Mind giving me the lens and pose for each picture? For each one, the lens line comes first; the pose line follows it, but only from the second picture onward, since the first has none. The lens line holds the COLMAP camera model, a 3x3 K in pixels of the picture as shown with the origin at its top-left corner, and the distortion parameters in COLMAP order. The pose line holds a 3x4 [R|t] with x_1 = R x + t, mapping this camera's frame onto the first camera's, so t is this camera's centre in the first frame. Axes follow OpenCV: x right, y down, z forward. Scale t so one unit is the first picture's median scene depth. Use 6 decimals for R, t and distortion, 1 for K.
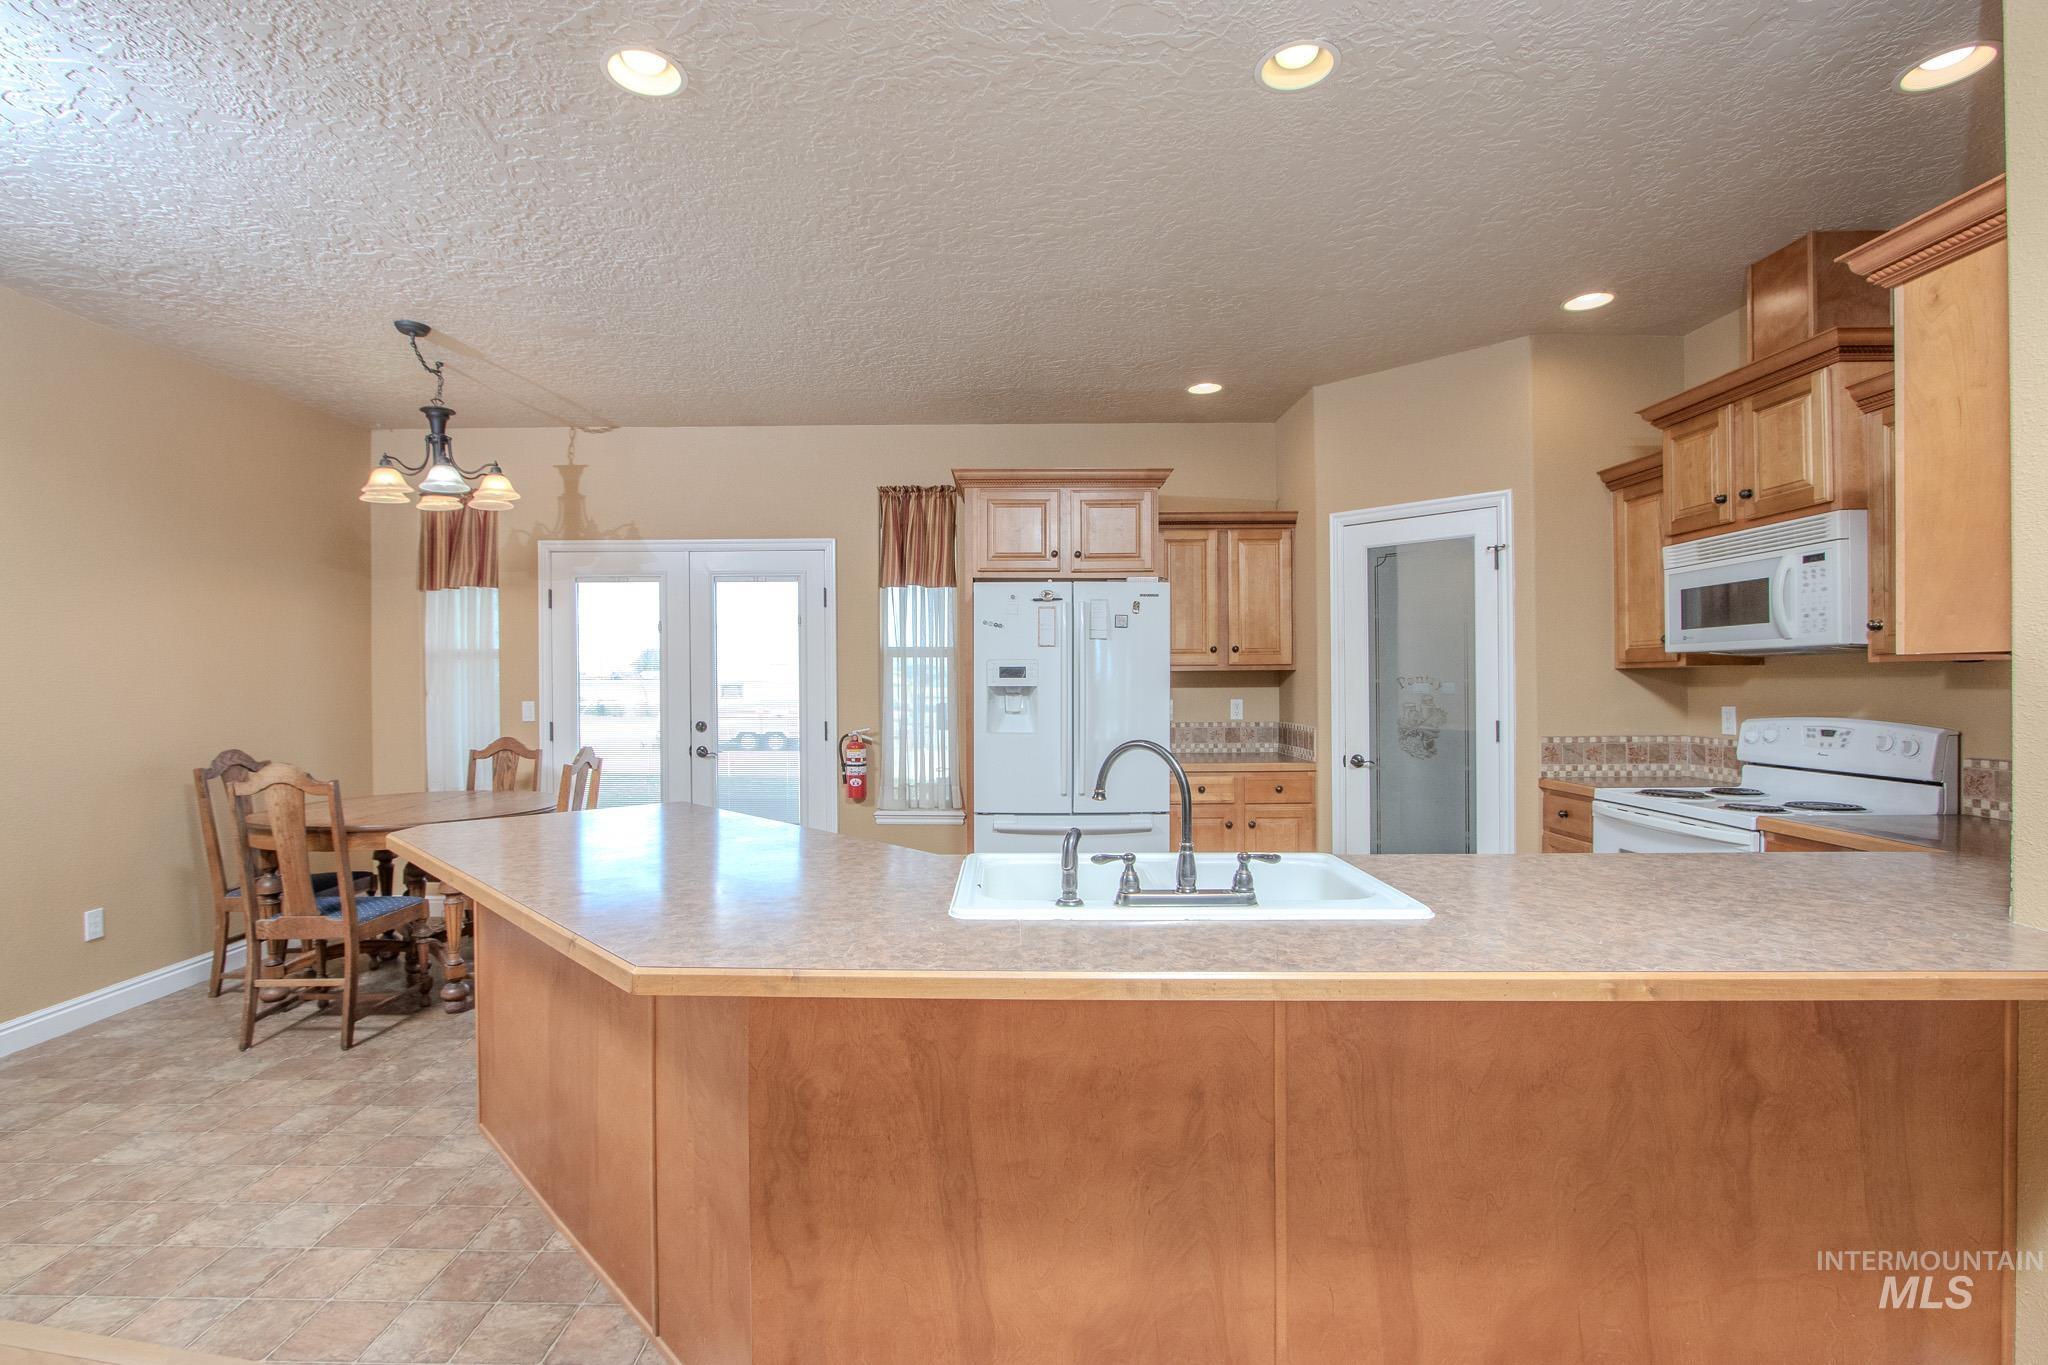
lens RADIAL K [[957.3, 0, 1000.3], [0, 957.3, 686.7], [0, 0, 1]] dist [-0.033131, 0.000045]
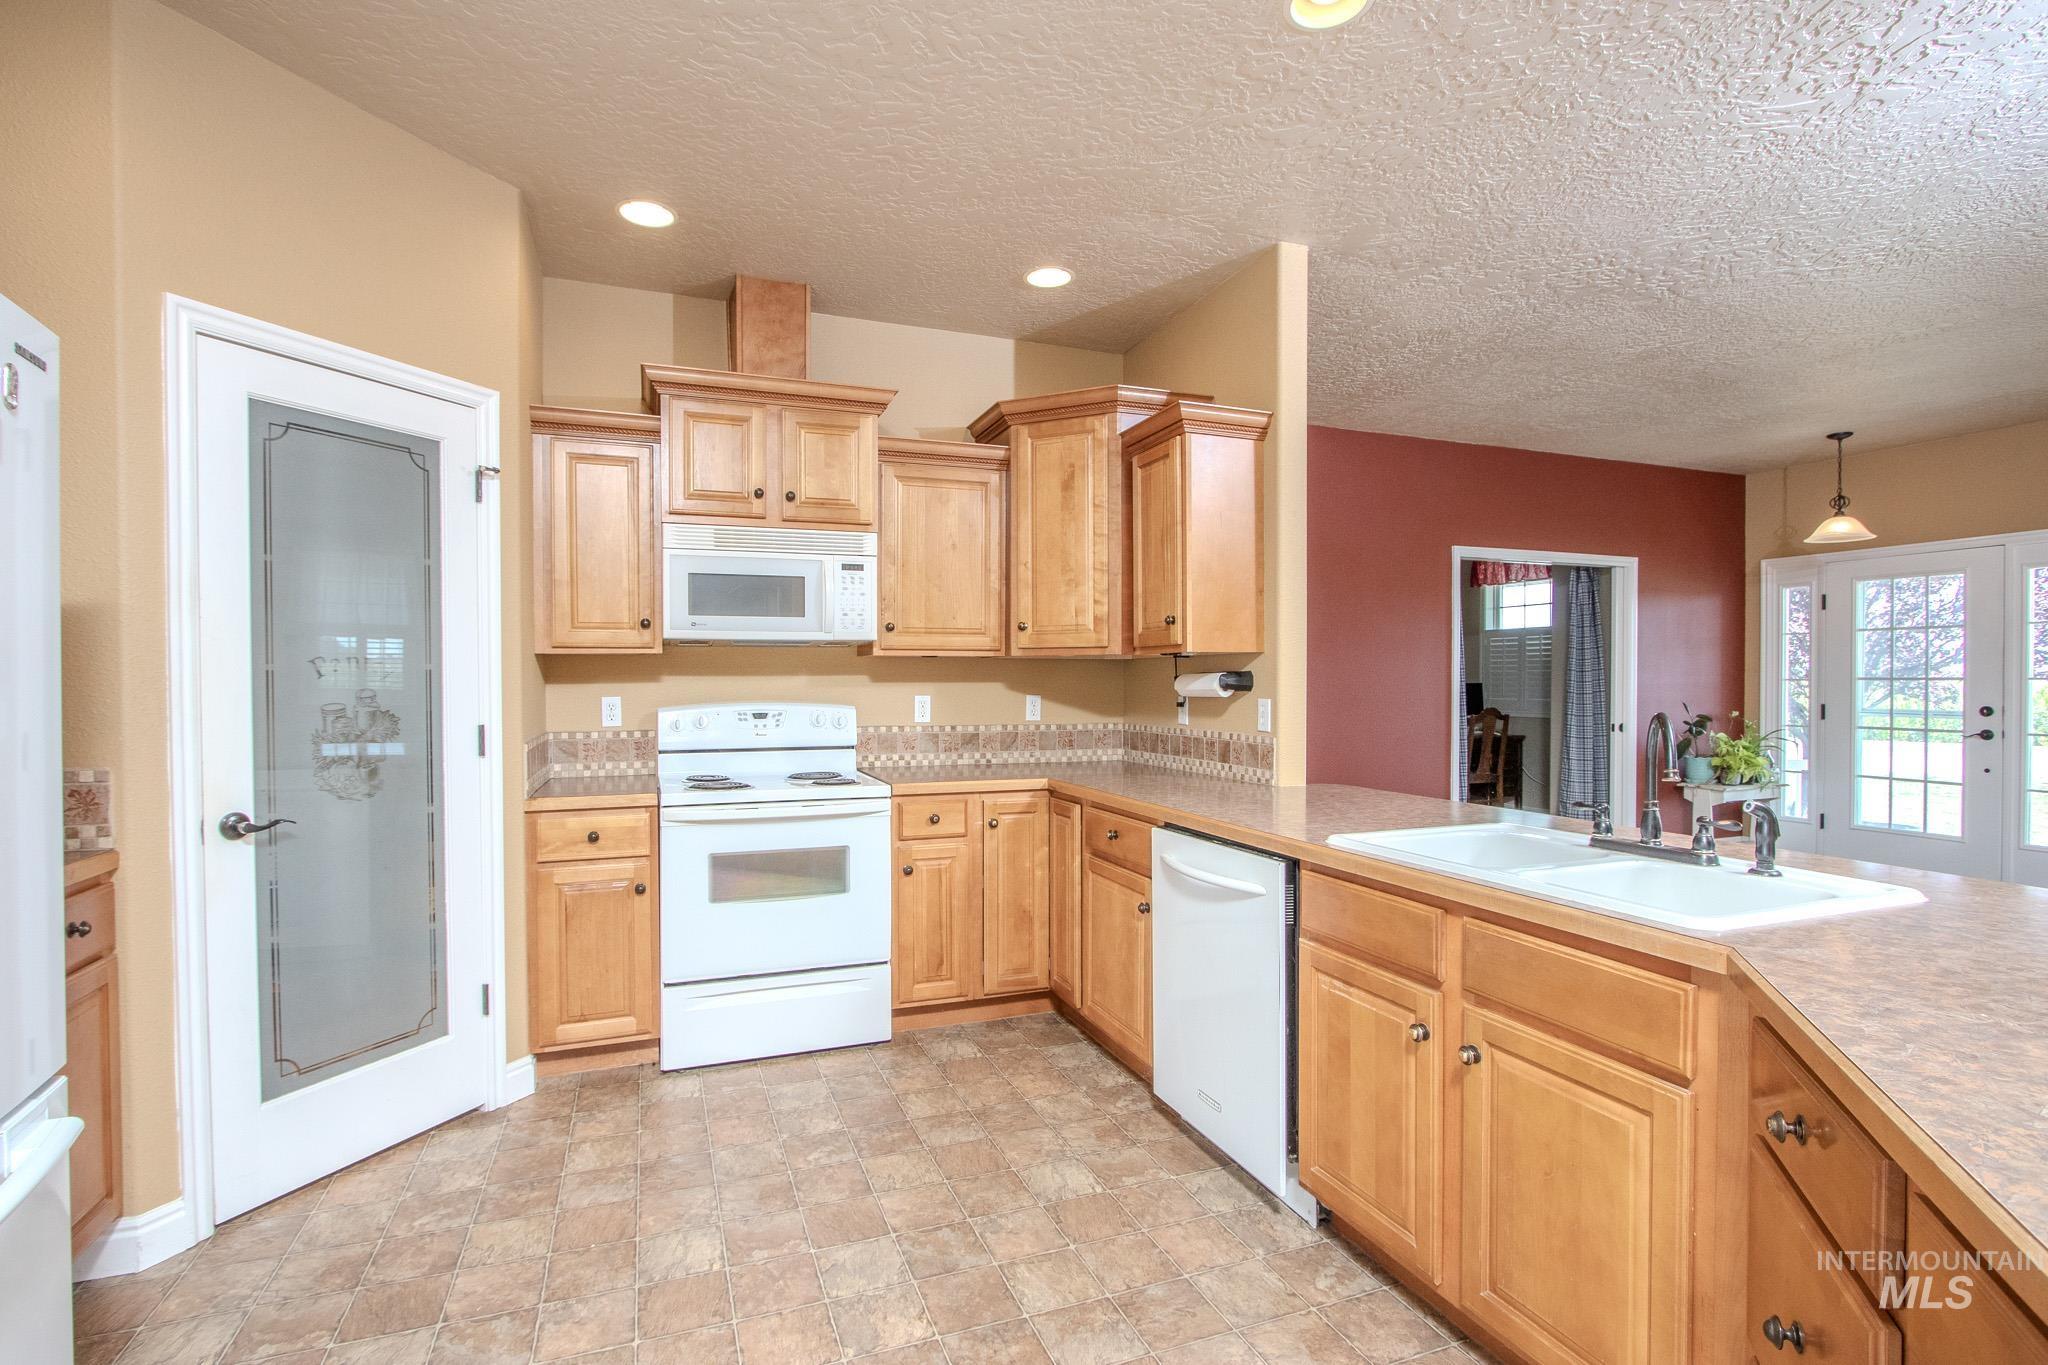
lens RADIAL K [[957.3, 0, 1000.3], [0, 957.3, 686.7], [0, 0, 1]] dist [-0.033131, 0.000045]
pose [[-0.367915, -0.004993, 0.929846, -0.292961], [0.004995, 0.999961, 0.007346, 0.006486], [-0.929846, 0.007347, -0.367876, 1.093783]]
